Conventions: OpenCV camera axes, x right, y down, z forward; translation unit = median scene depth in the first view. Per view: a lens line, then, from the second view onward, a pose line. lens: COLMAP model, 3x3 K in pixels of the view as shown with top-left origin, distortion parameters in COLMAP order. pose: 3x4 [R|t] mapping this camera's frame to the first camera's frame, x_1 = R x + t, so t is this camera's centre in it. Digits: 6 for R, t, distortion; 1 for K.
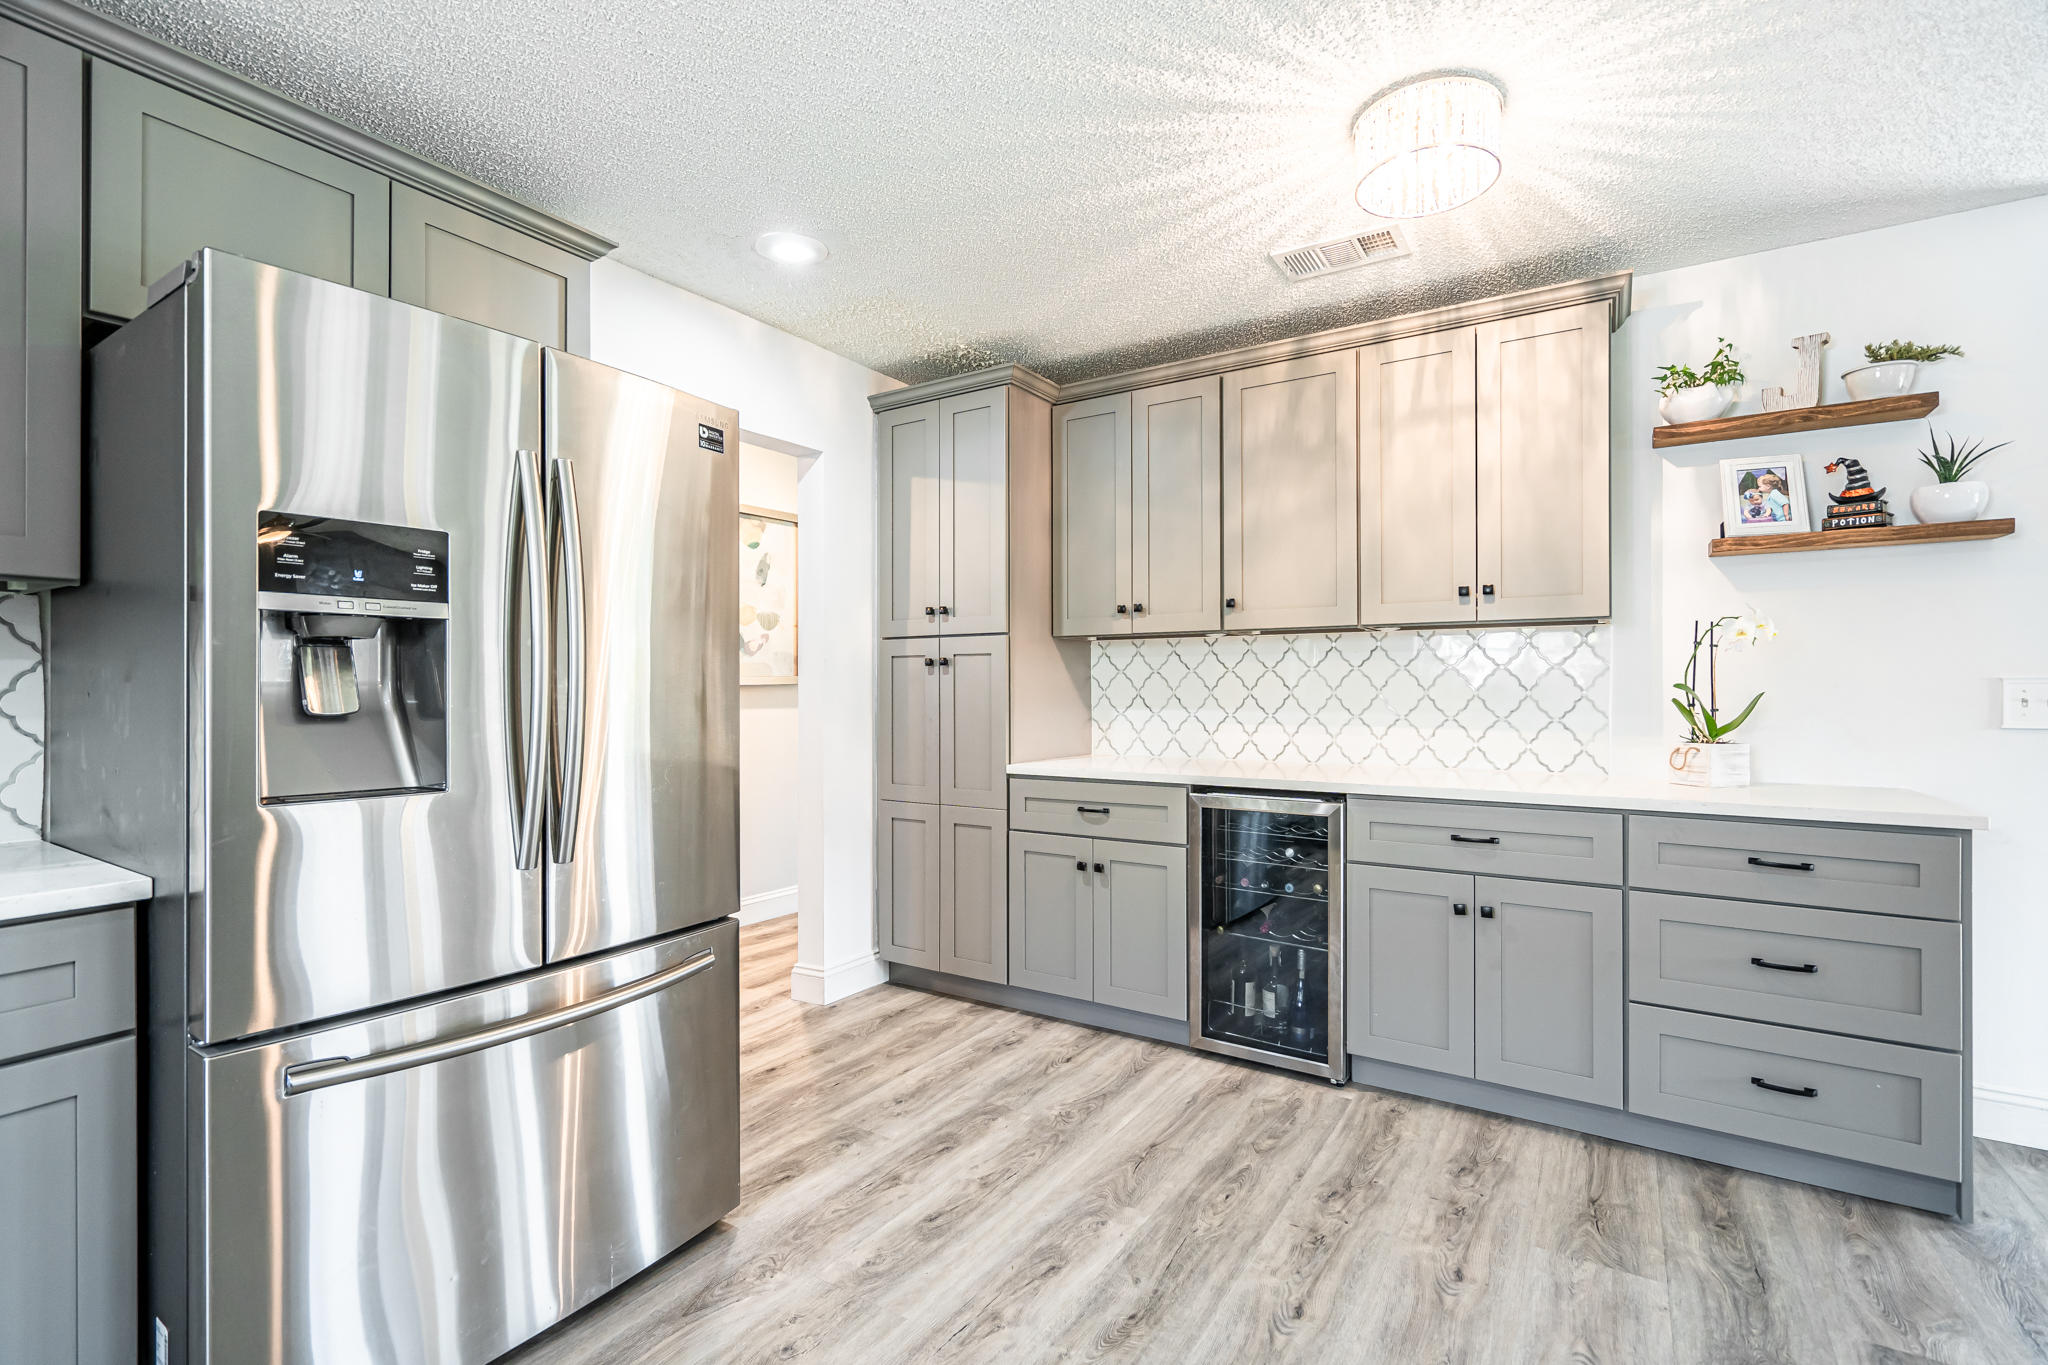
lens RADIAL K [[928.3, 0, 1022.6], [0, 928.3, 683.9], [0, 0, 1]] dist [-0.009901, 0.005002]
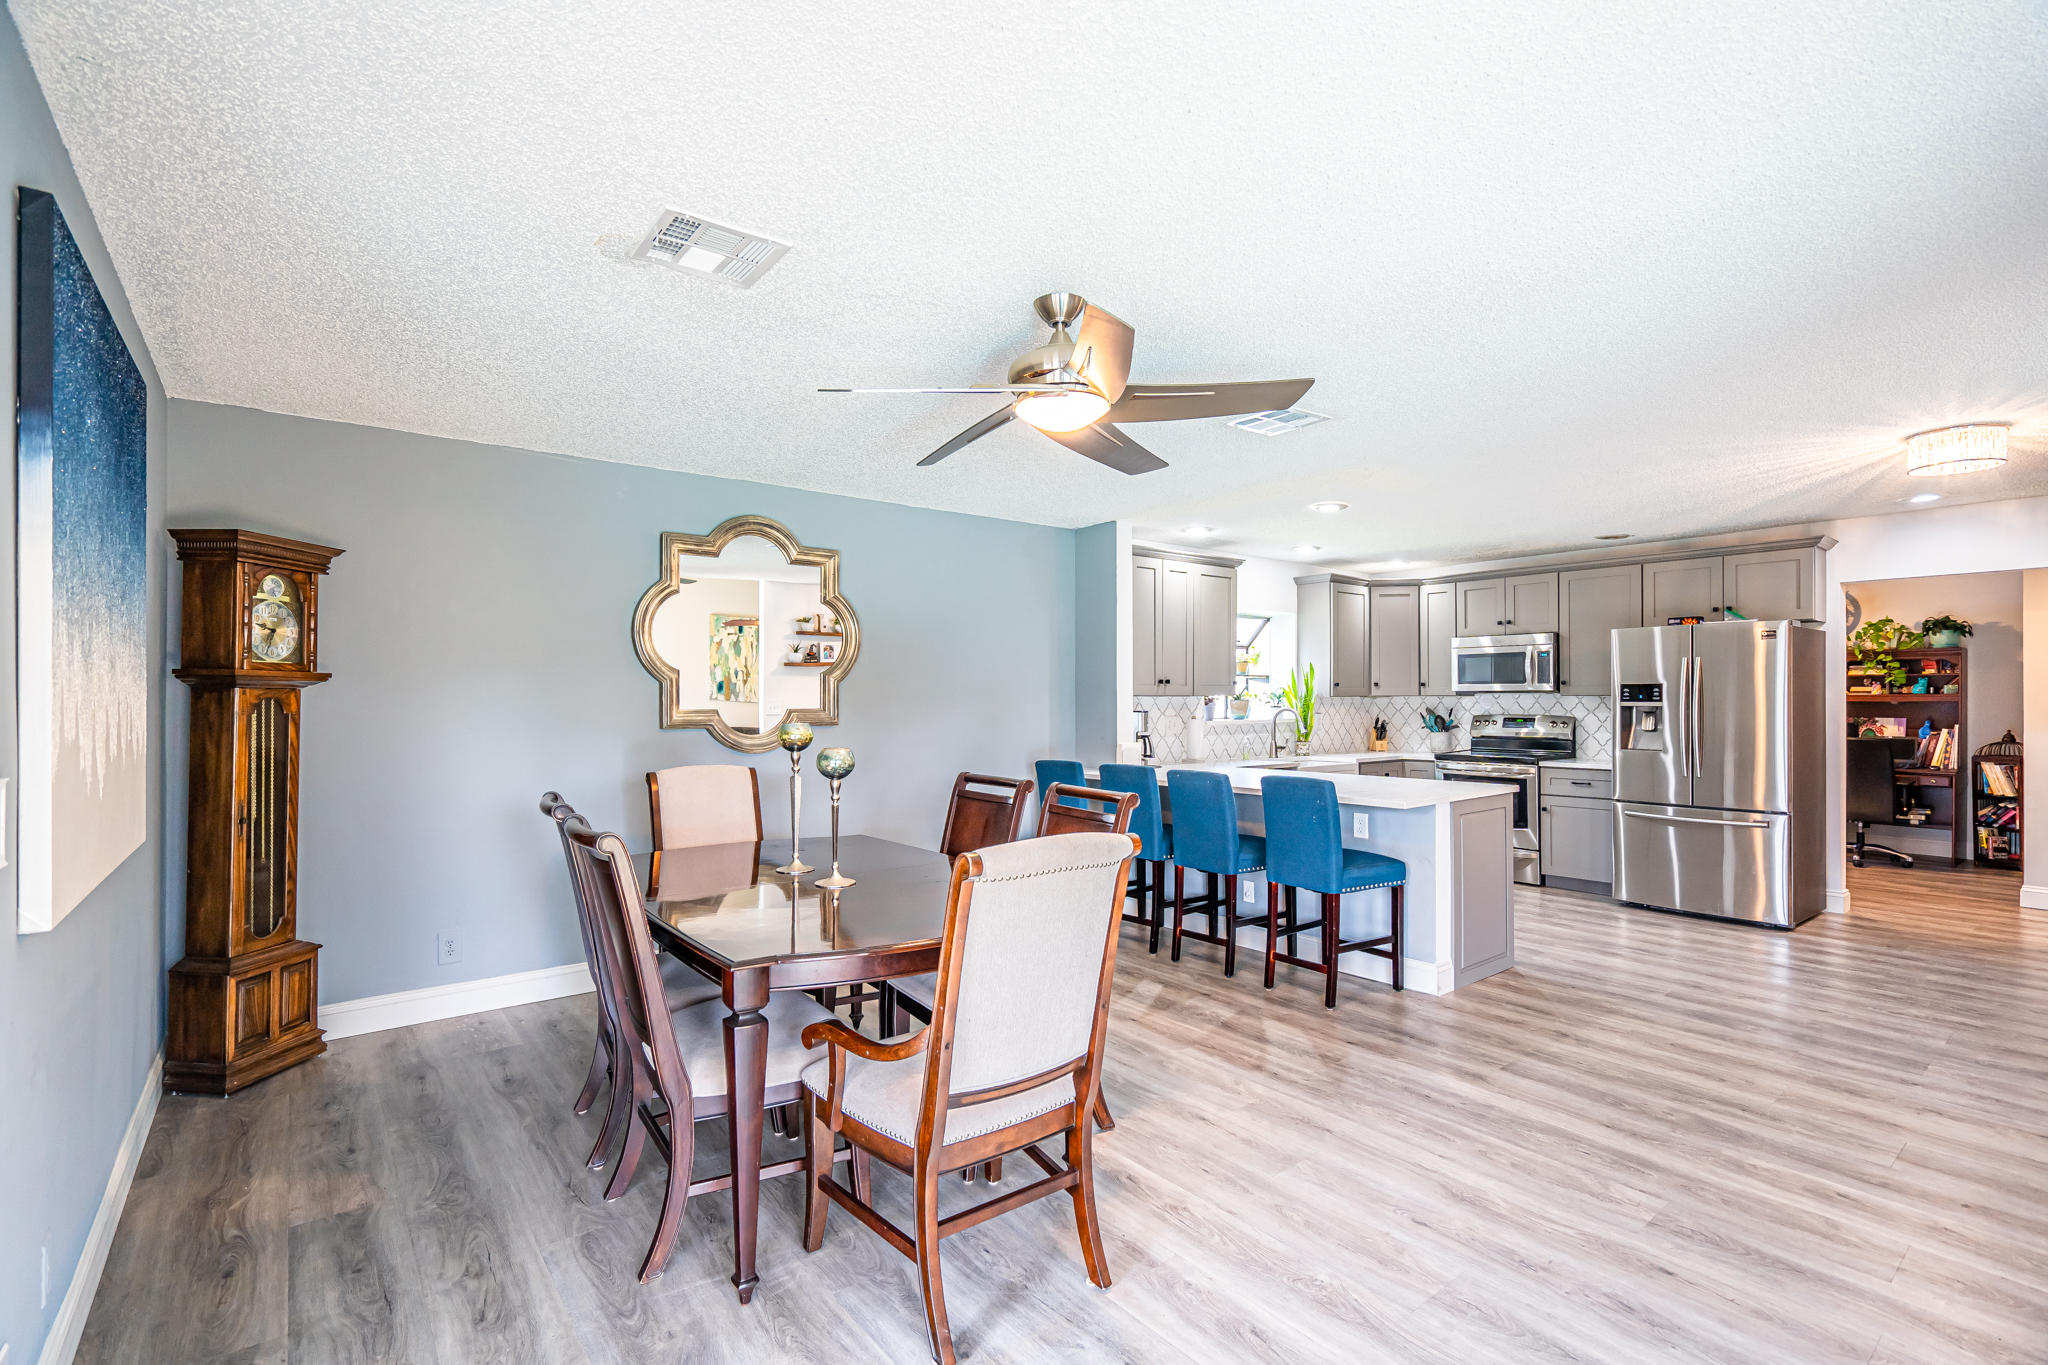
lens RADIAL K [[928.3, 0, 1035.1], [0, 928.3, 693.5], [0, 0, 1]] dist [-0.009901, 0.005002]
pose [[-0.321440, -0.006642, -0.946907, 2.235340], [0.004425, 0.999954, -0.008516, -0.058186], [0.946920, -0.006927, -0.321396, -0.134674]]
